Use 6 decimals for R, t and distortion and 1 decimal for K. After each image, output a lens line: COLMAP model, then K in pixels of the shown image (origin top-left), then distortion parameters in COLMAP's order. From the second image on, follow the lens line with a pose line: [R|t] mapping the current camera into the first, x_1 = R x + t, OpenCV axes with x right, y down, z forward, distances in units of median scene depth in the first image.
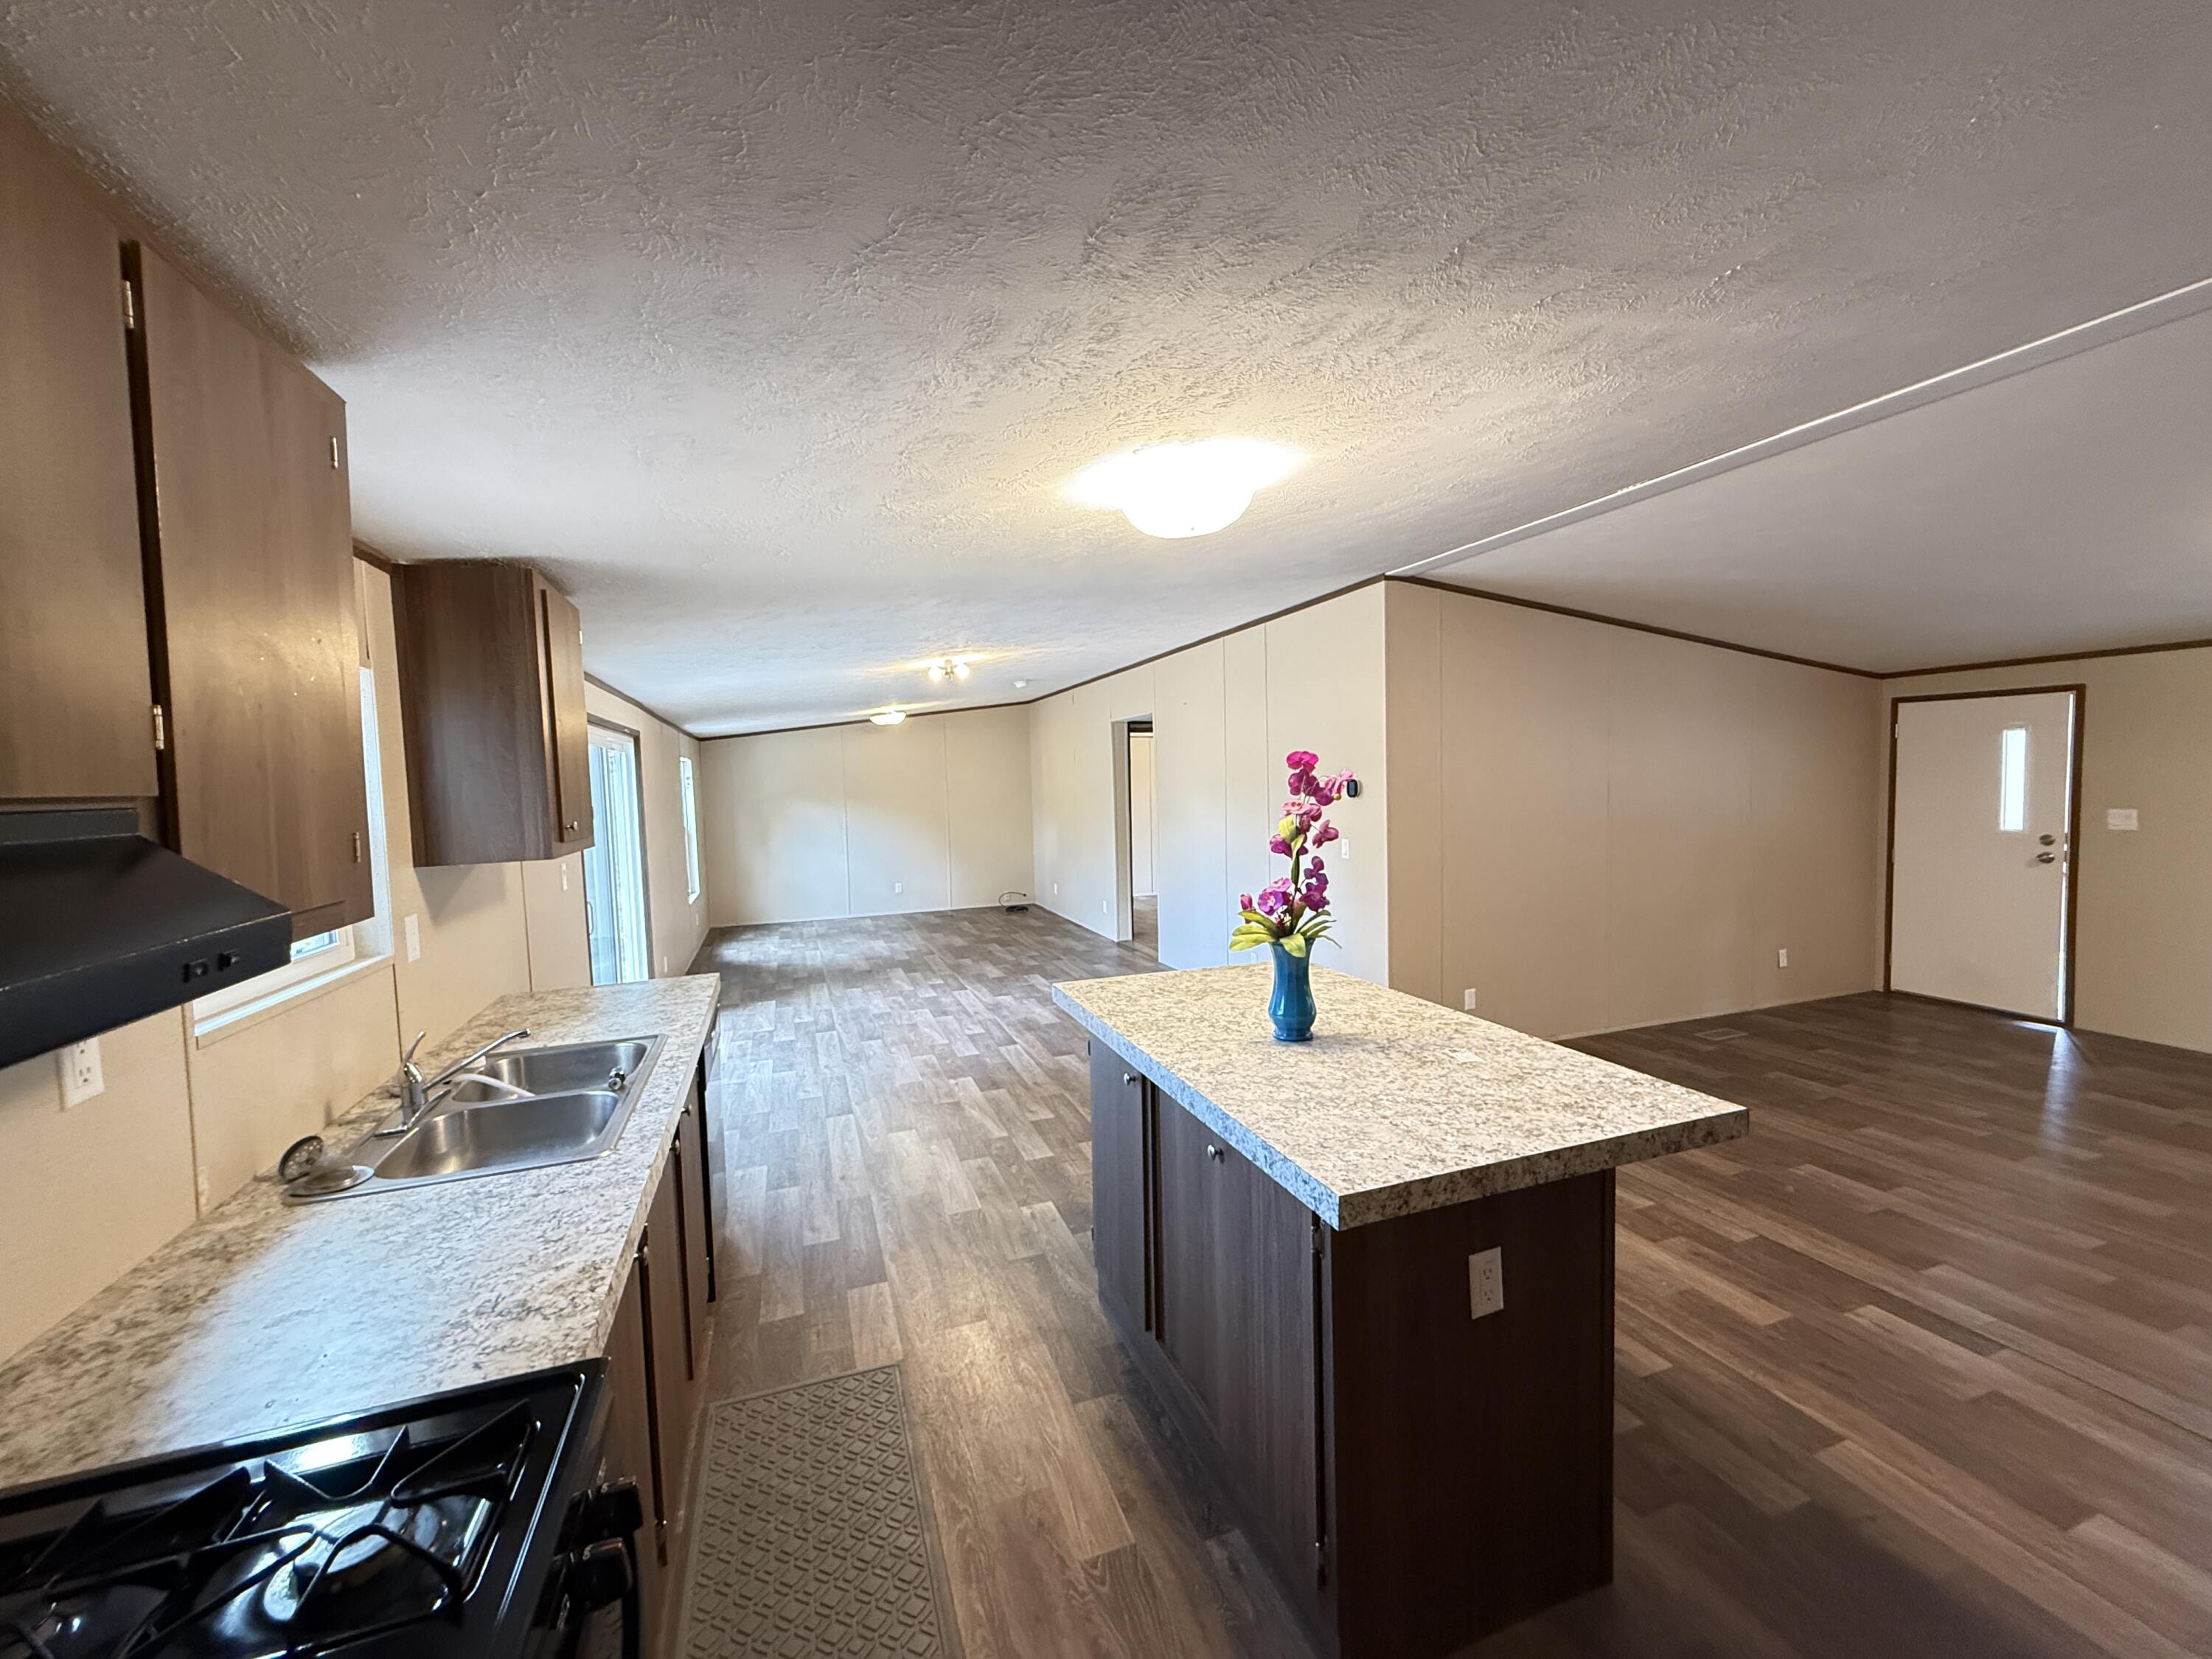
lens RADIAL K [[882.8, 0, 1106.0], [0, 882.8, 829.5], [0, 0, 1]] dist [-0.001965, -0.000461]
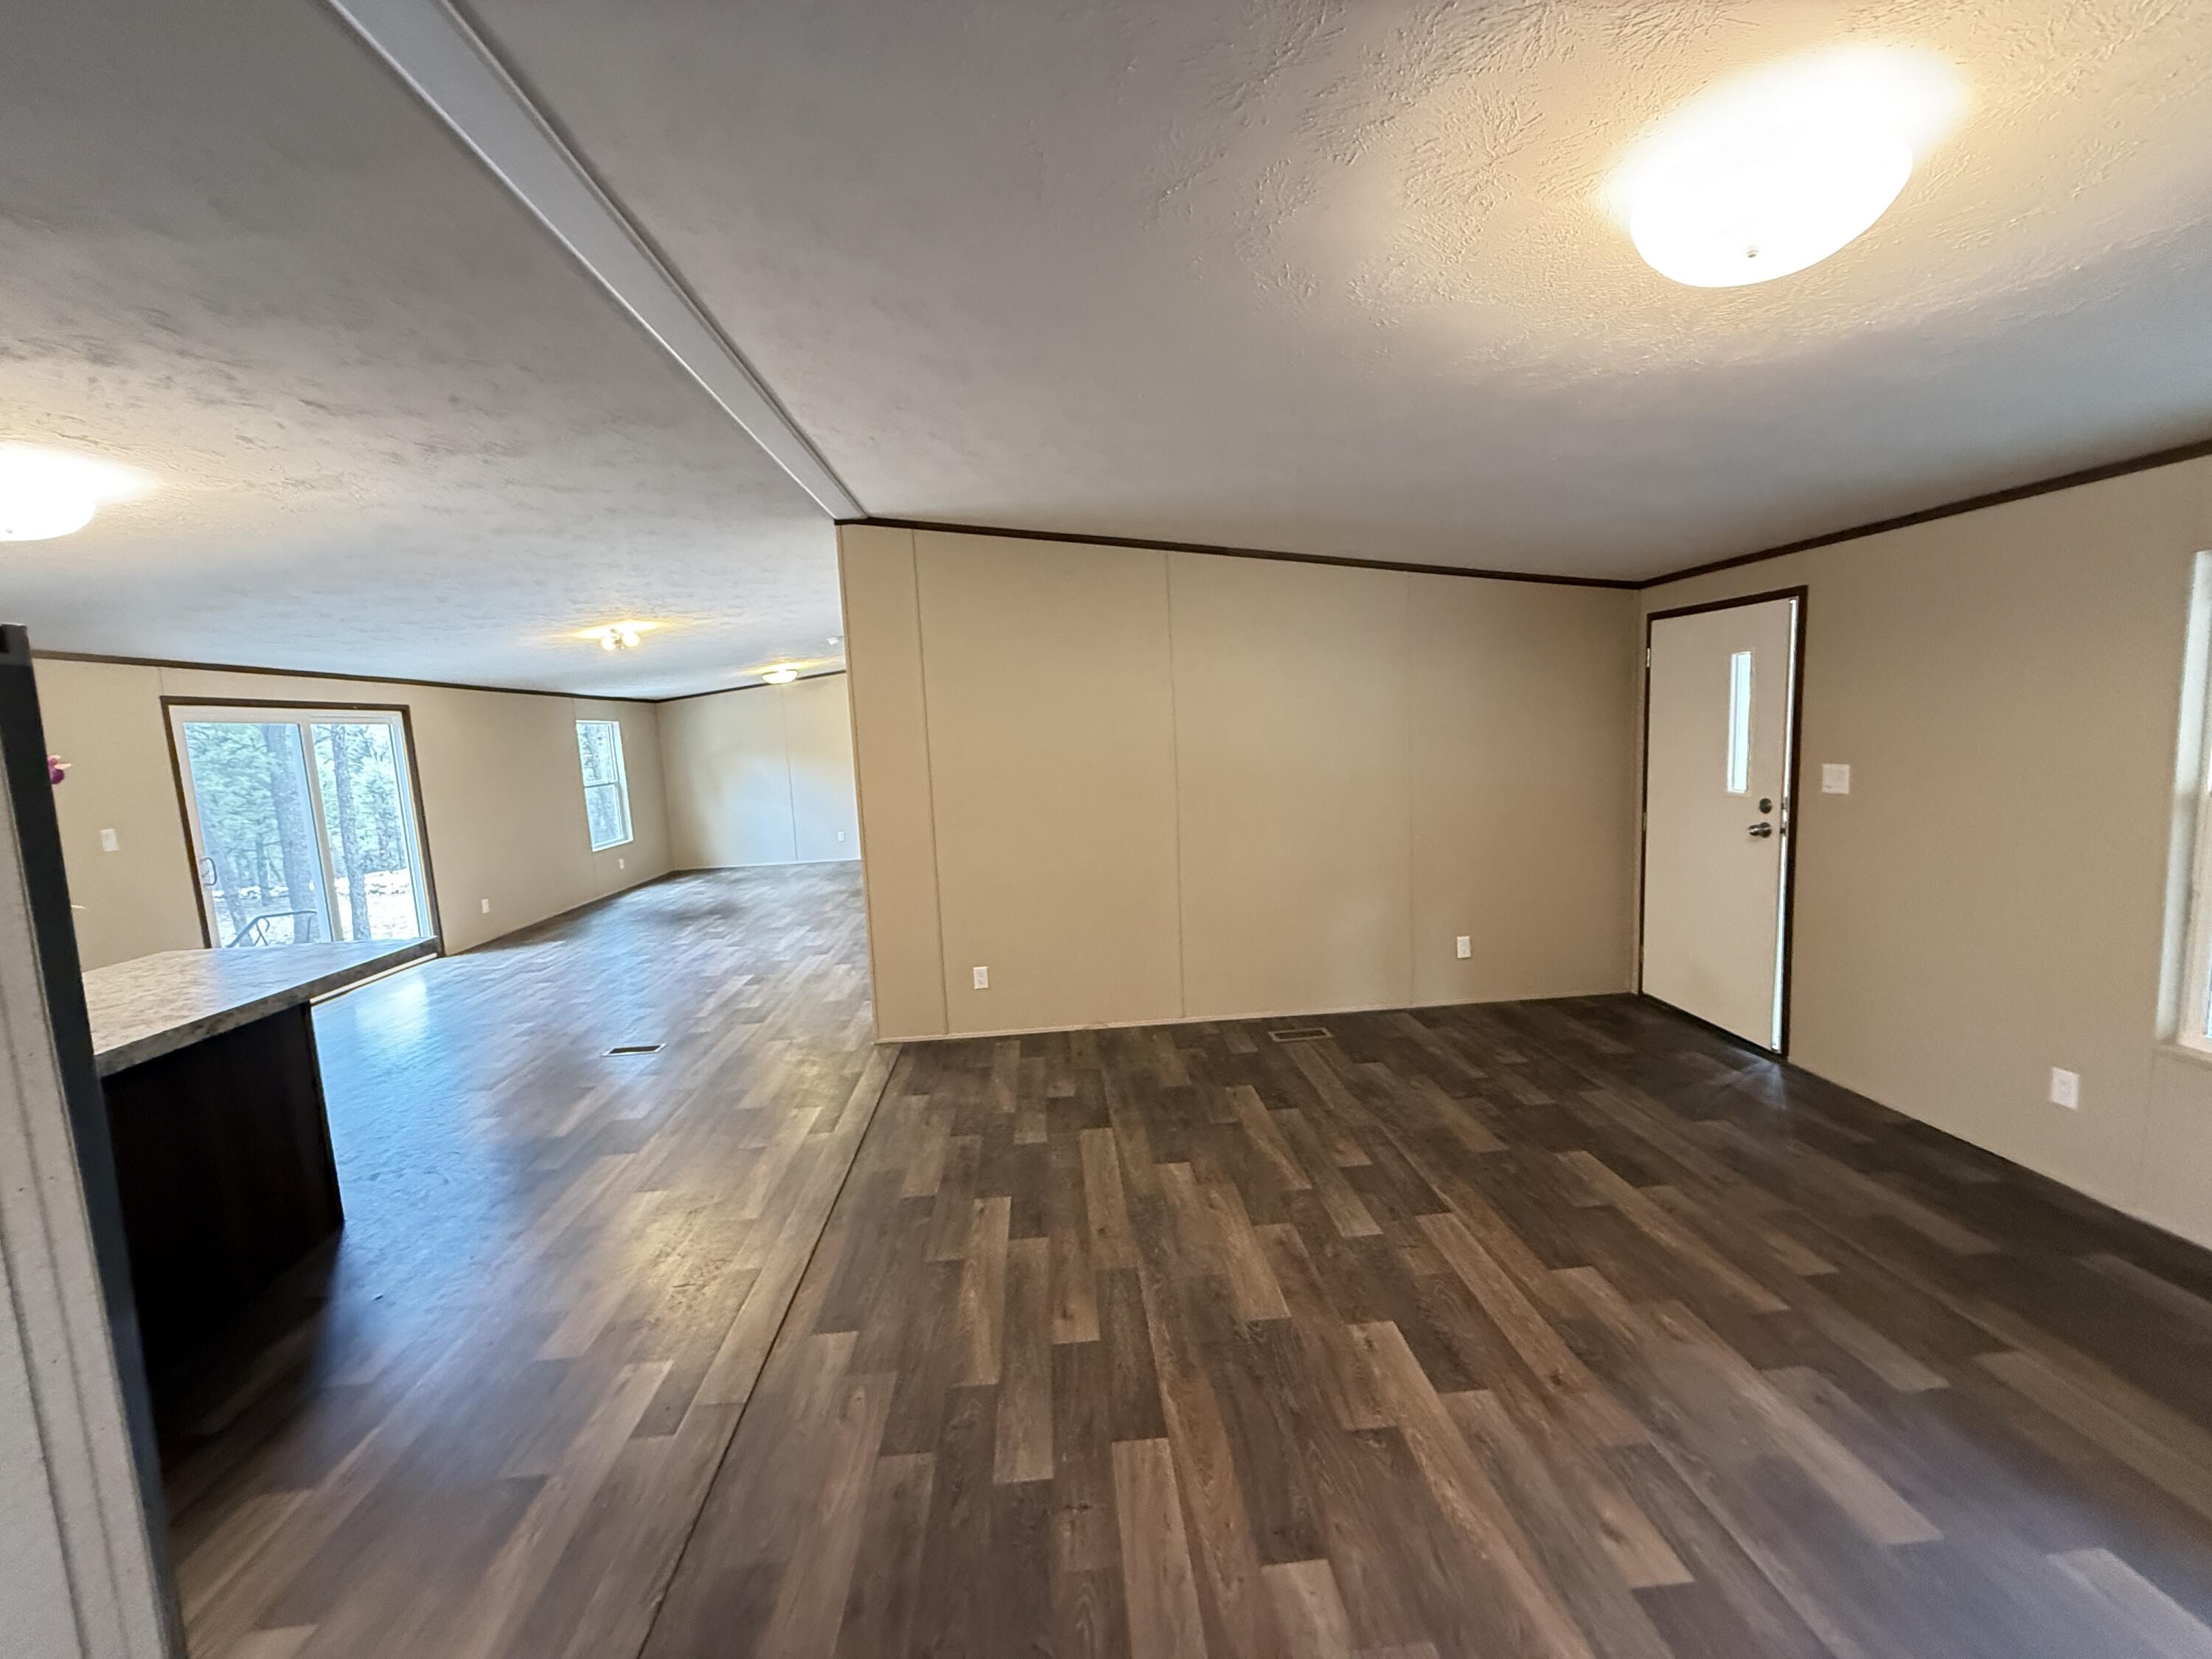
lens RADIAL K [[882.8, 0, 1106.0], [0, 882.8, 829.5], [0, 0, 1]] dist [-0.001965, -0.000461]
pose [[0.962174, 0.010724, -0.272224, 0.742373], [0.007459, 0.997813, 0.065670, -0.019952], [0.272333, -0.065217, 0.959990, 0.153120]]
